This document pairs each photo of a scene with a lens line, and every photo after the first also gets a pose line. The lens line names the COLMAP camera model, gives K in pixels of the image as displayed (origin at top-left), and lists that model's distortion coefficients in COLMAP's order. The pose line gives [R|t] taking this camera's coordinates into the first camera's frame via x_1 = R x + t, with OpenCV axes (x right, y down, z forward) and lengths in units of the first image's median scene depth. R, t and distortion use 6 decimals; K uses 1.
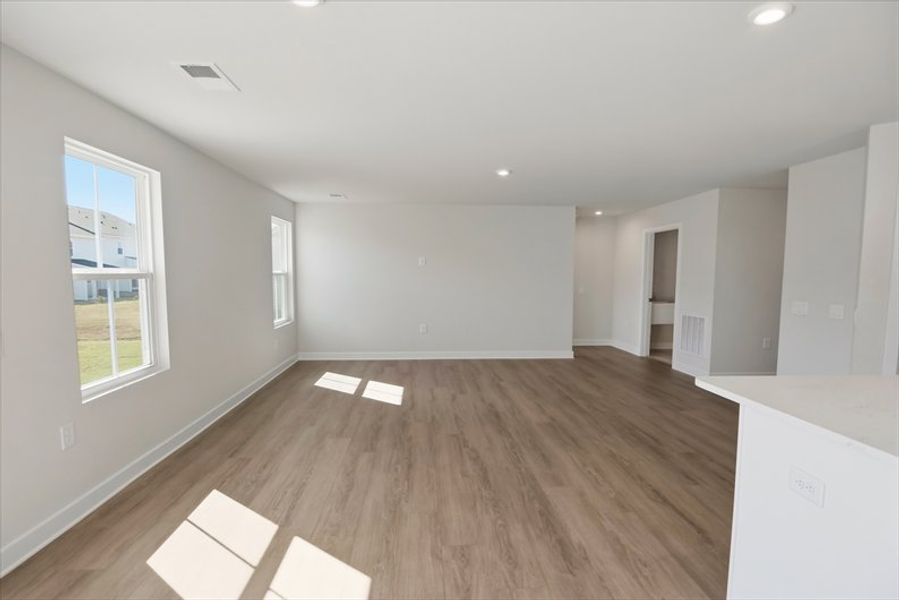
lens RADIAL K [[486.3, 0, 451.5], [0, 486.3, 307.4], [0, 0, 1]] dist [-0.005819, -0.001283]
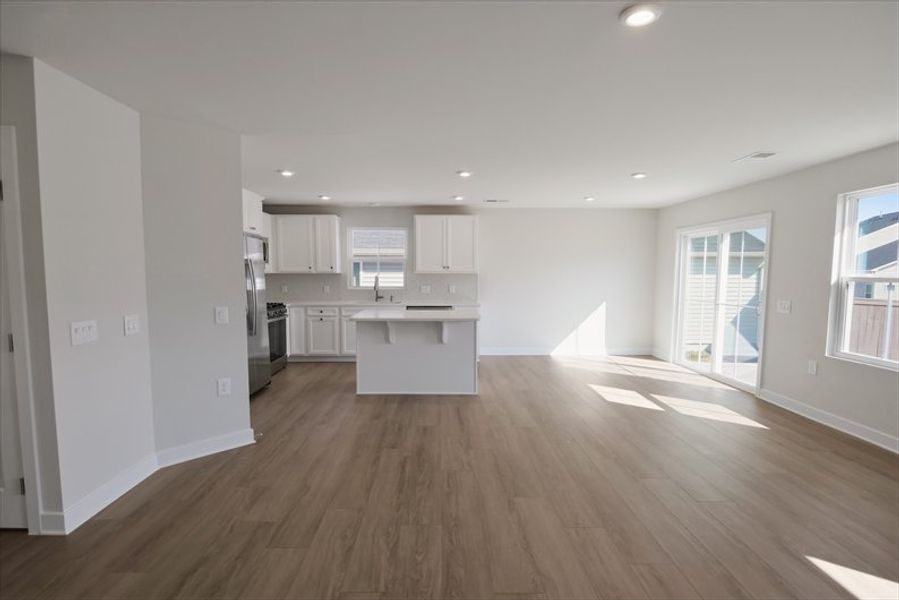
lens RADIAL K [[486.3, 0, 445.8], [0, 486.3, 301.9], [0, 0, 1]] dist [-0.005819, -0.001283]
pose [[-0.998659, -0.009183, 0.050952, 0.324832], [-0.002456, 0.991439, 0.130549, -0.144362], [-0.051715, 0.130248, -0.990132, 1.979043]]
